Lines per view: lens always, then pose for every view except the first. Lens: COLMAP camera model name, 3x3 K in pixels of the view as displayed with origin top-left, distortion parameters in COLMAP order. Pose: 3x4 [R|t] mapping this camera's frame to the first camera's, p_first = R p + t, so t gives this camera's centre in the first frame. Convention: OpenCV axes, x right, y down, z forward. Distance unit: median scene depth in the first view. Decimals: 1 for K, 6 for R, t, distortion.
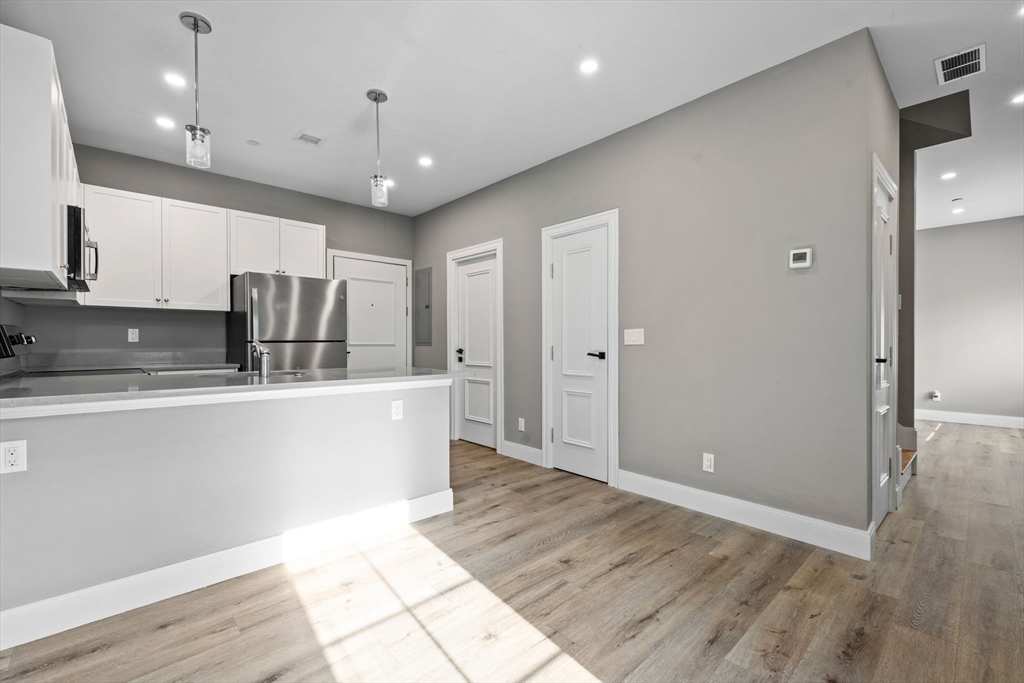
lens RADIAL K [[442.7, 0, 509.9], [0, 442.7, 346.2], [0, 0, 1]] dist [-0.001720, -0.000240]
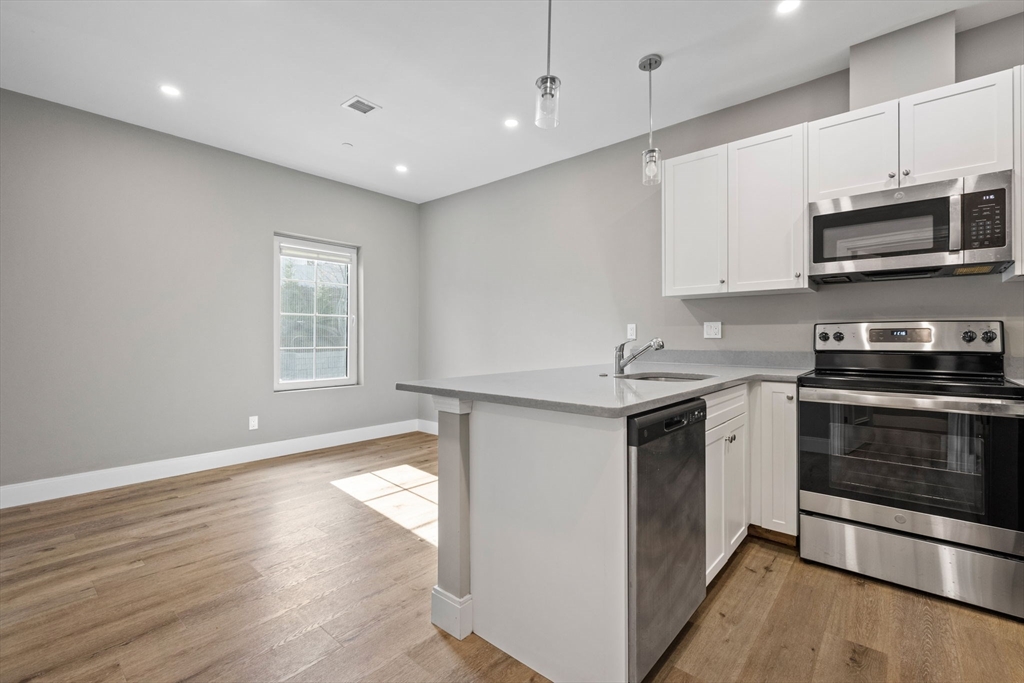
lens RADIAL K [[436.7, 0, 508.3], [0, 436.7, 335.4], [0, 0, 1]] dist [-0.000807, -0.000524]
pose [[-0.994173, -0.004160, -0.107715, -0.142102], [-0.004602, 0.999982, 0.003855, -0.012395], [0.107697, 0.004328, -0.994174, 1.354526]]
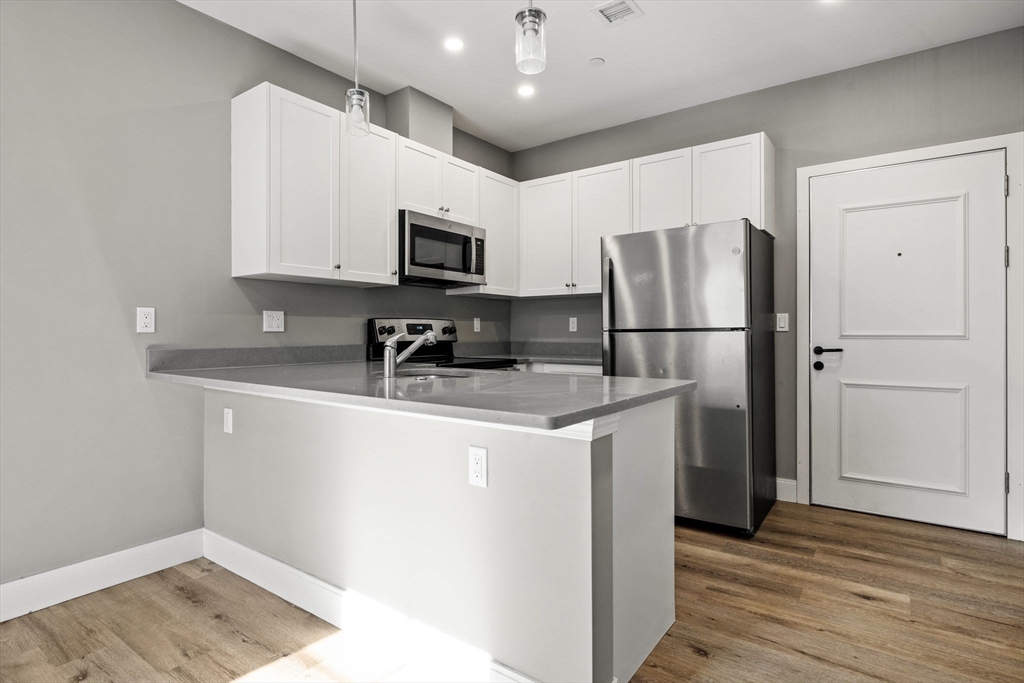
lens RADIAL K [[525.4, 0, 512.7], [0, 525.4, 333.2], [0, 0, 1]] dist [-0.000793, -0.000042]
pose [[0.200309, 0.000568, -0.979733, 0.258741], [-0.006894, 0.999976, -0.000830, -0.004546], [0.979709, 0.006920, 0.200308, 0.714910]]
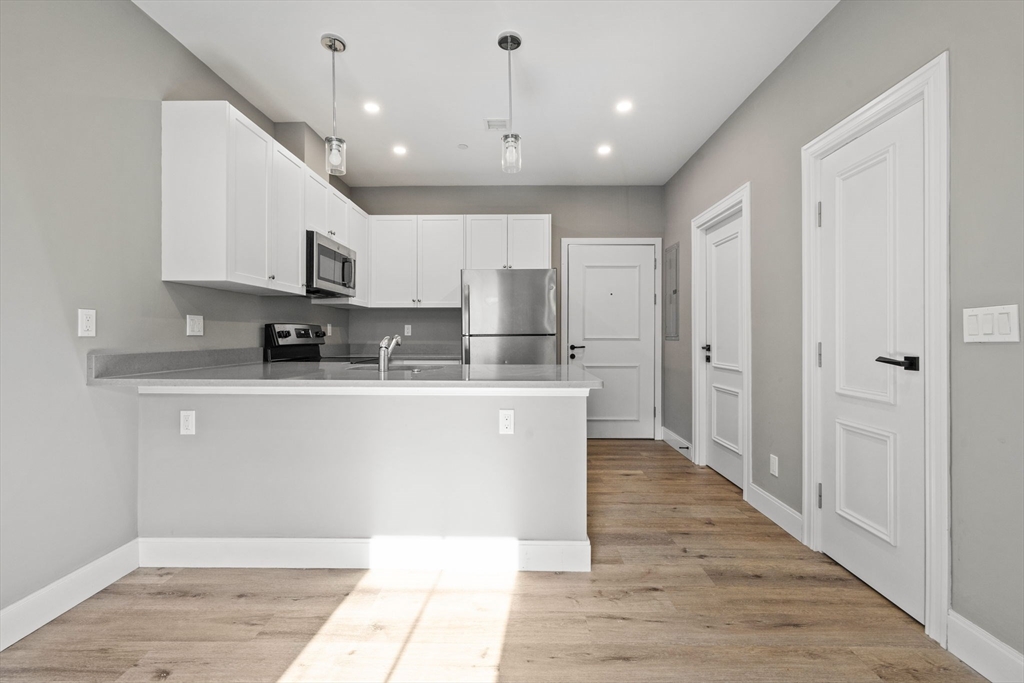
lens RADIAL K [[436.7, 0, 508.3], [0, 436.7, 335.4], [0, 0, 1]] dist [-0.000807, -0.000524]
pose [[0.722951, 0.000165, -0.690900, 0.222891], [-0.006898, 0.999952, -0.006979, -0.003626], [0.690865, 0.009811, 0.722917, 0.339682]]
